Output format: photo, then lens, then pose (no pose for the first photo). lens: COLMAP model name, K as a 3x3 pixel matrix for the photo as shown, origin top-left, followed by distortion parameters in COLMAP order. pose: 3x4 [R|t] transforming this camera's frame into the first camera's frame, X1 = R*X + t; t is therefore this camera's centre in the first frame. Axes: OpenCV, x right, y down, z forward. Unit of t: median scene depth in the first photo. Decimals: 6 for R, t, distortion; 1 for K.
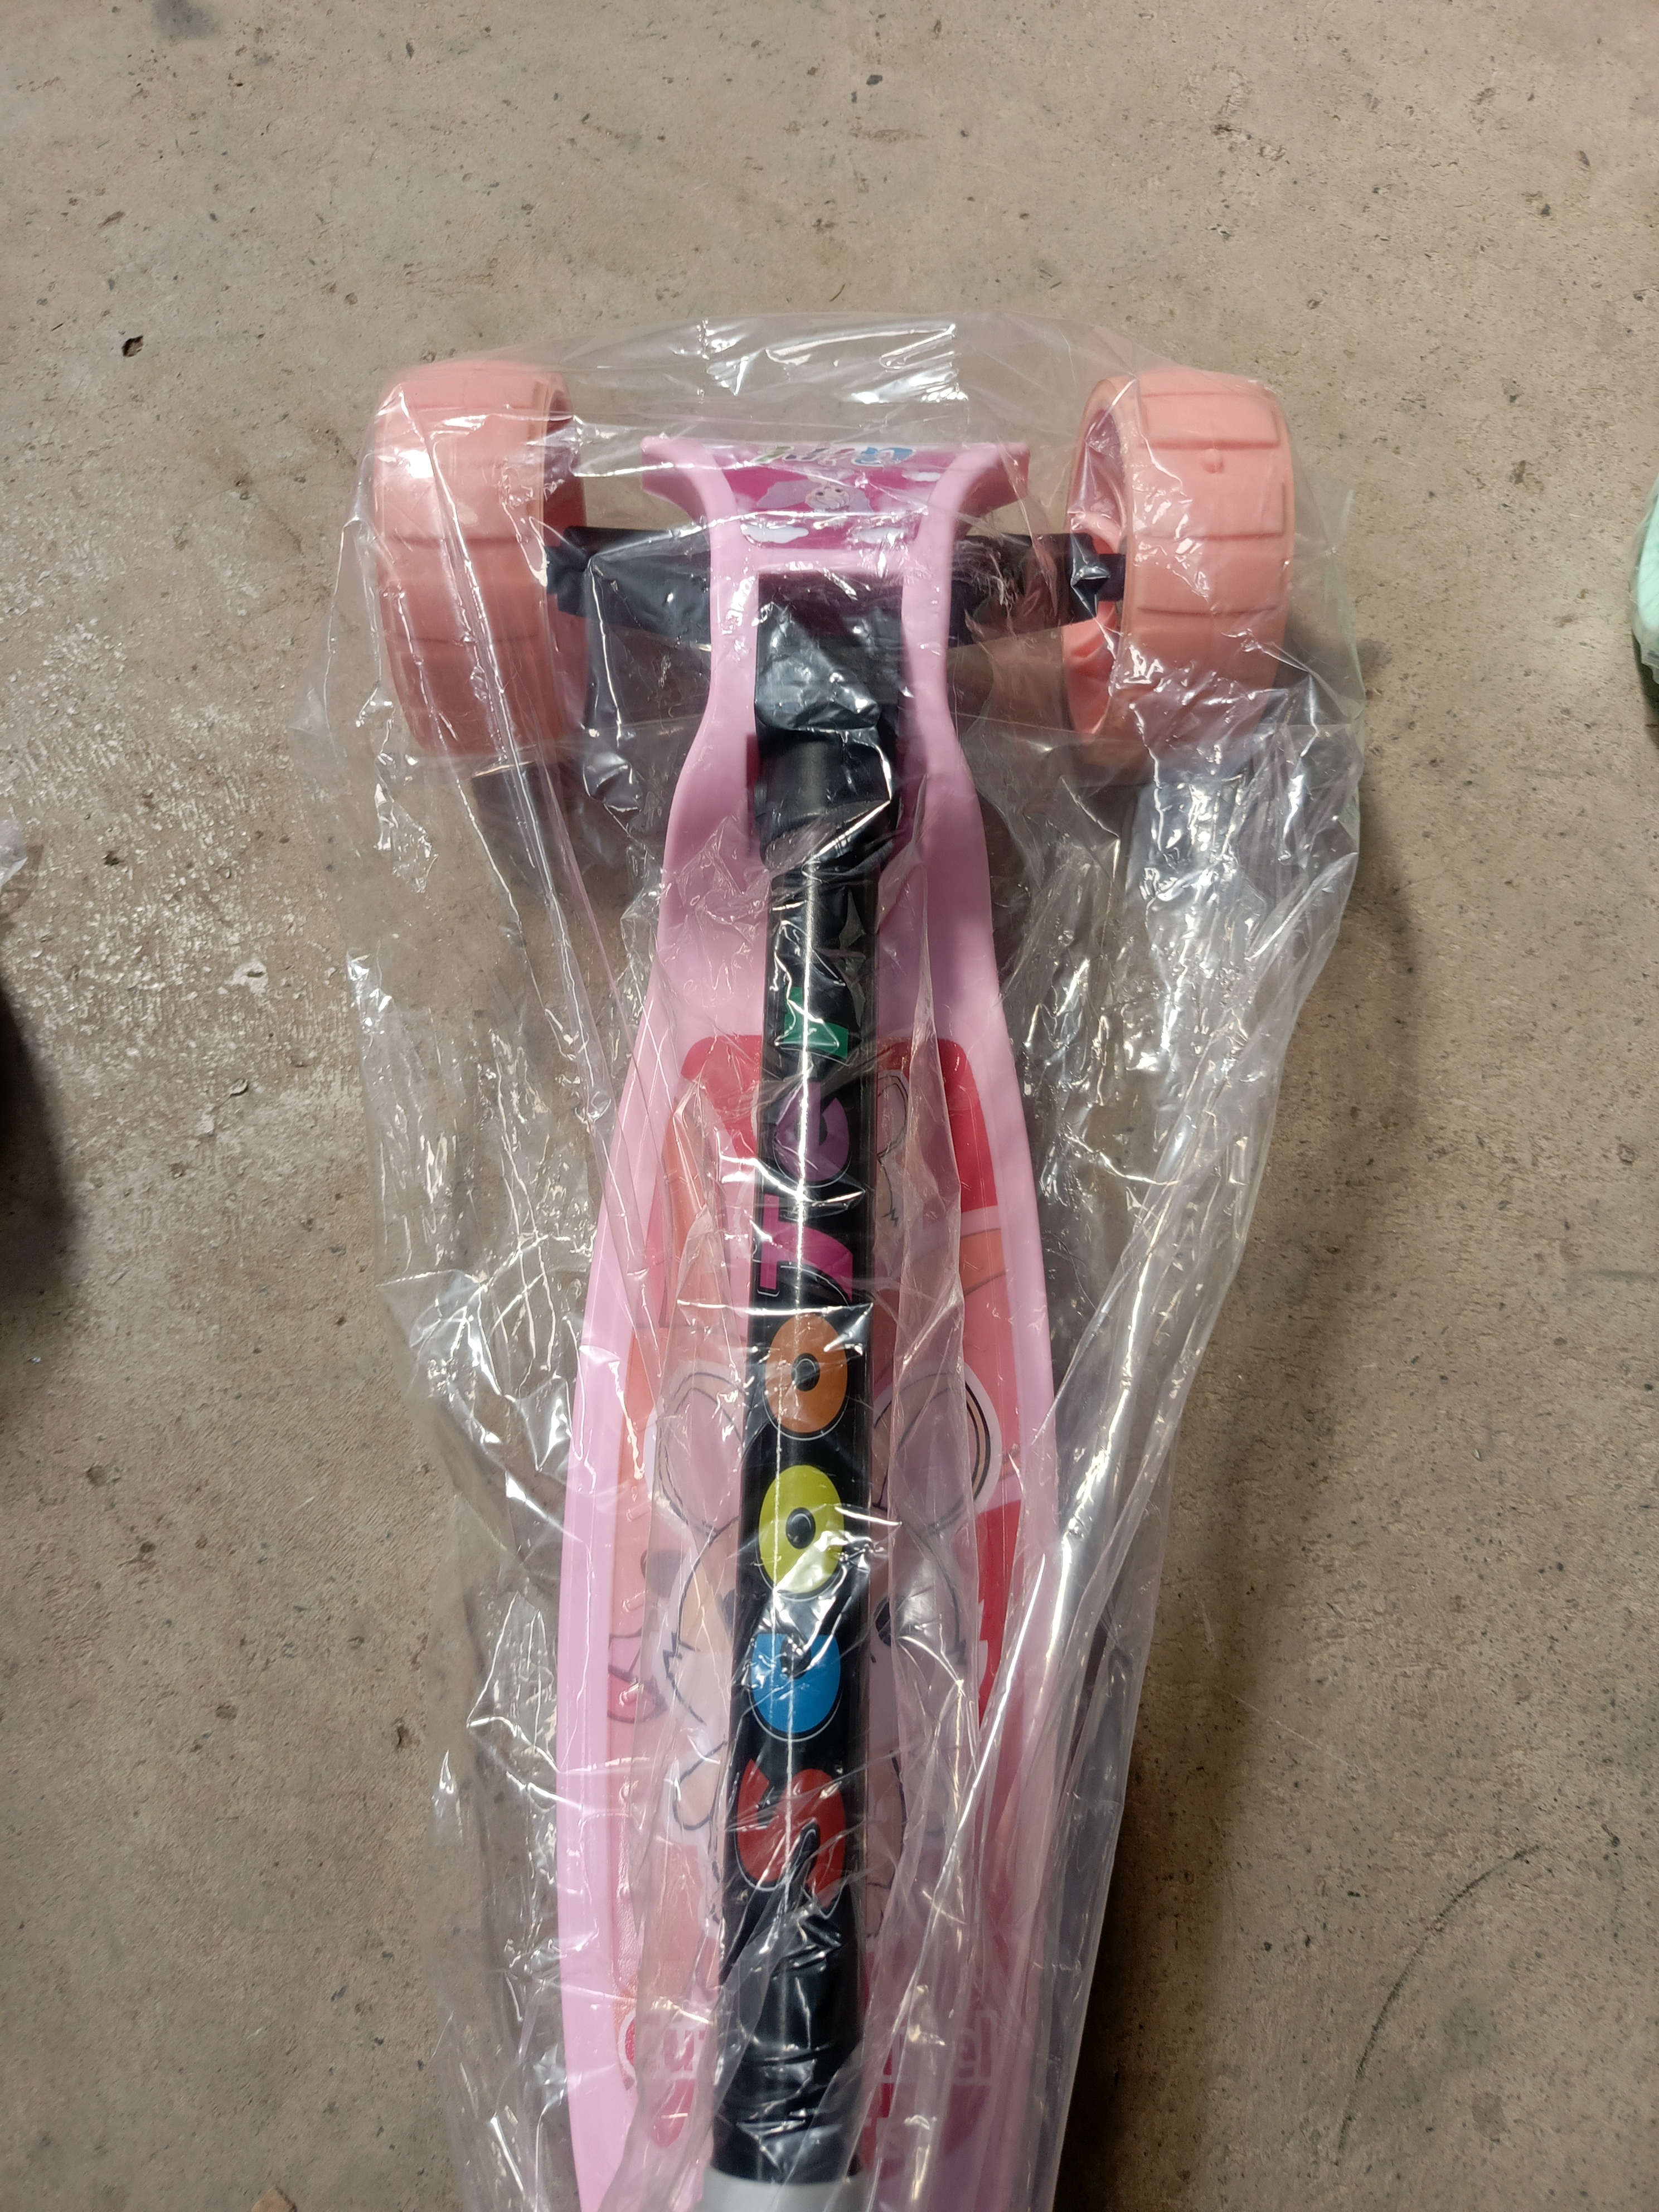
lens RADIAL K [[1489.7, 0, 886.3], [0, 1489.7, 1106.5], [0, 0, 1]] dist [-0.034476, 0.001861]
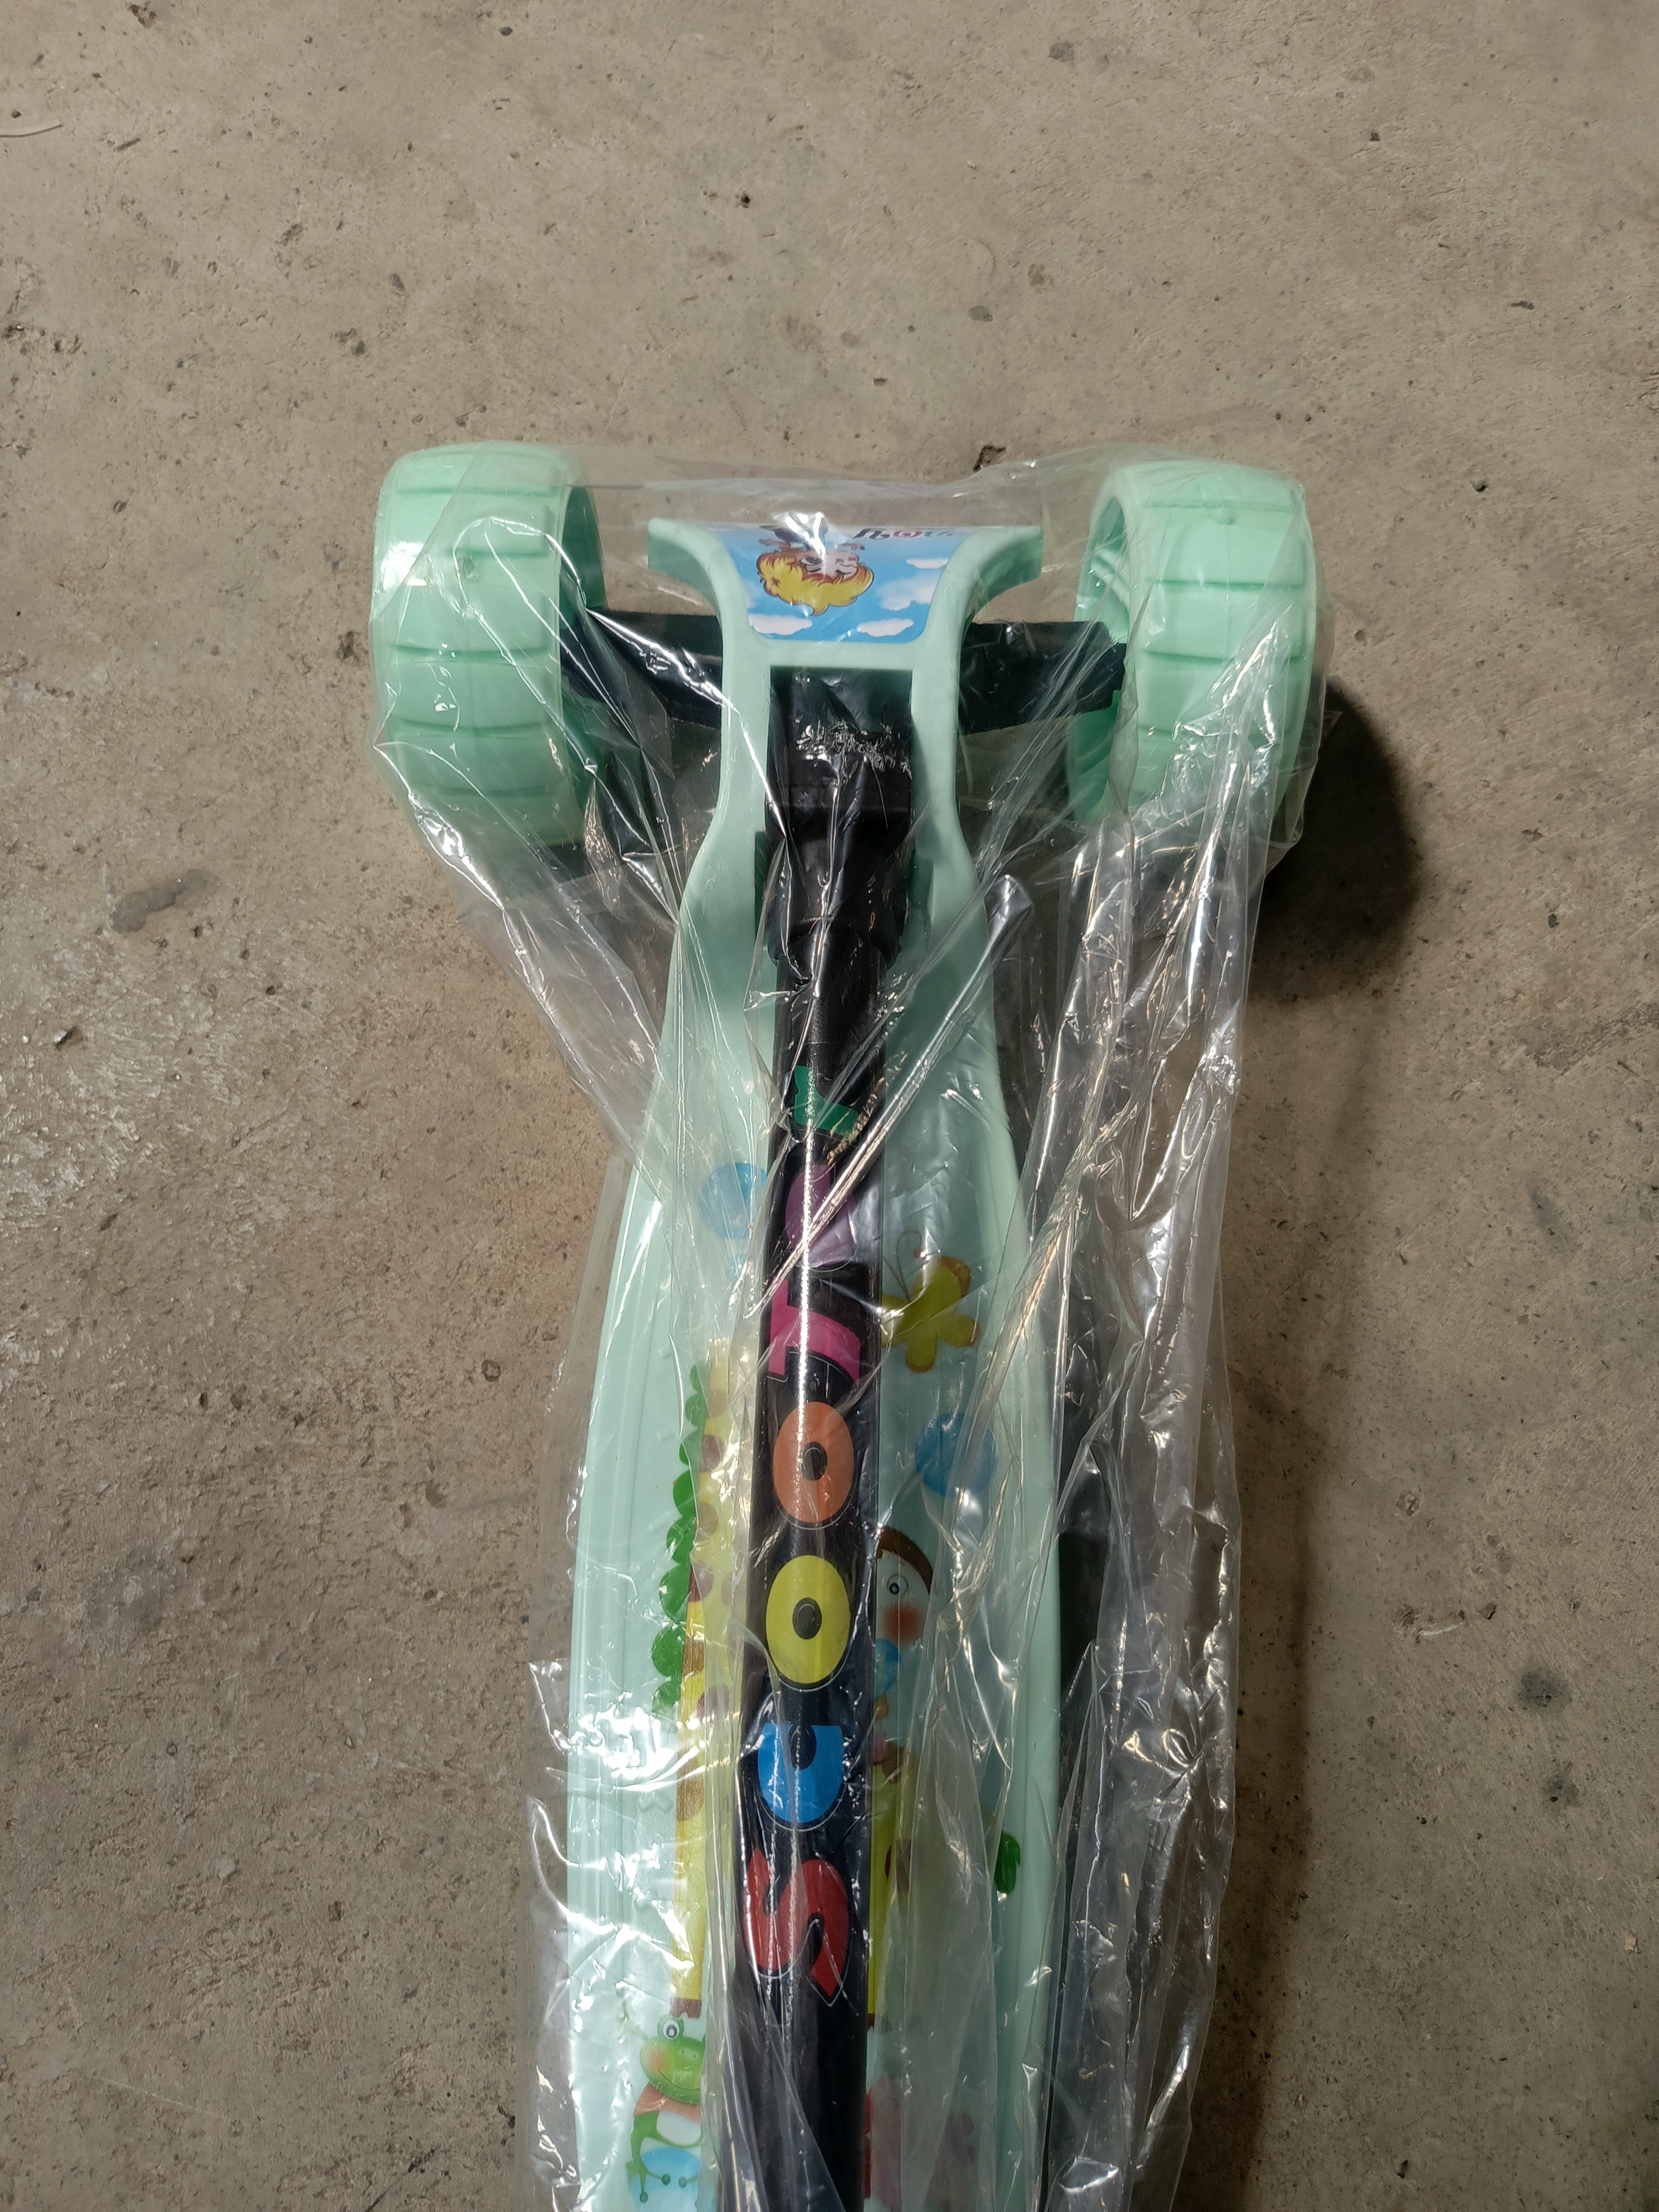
lens RADIAL K [[1489.7, 0, 886.3], [0, 1489.7, 1106.5], [0, 0, 1]] dist [-0.034476, 0.001861]
pose [[0.962130, -0.248004, 0.113138, 0.683881], [0.246015, 0.968756, 0.031439, -0.101432], [-0.117400, -0.002415, 0.993082, 0.011919]]
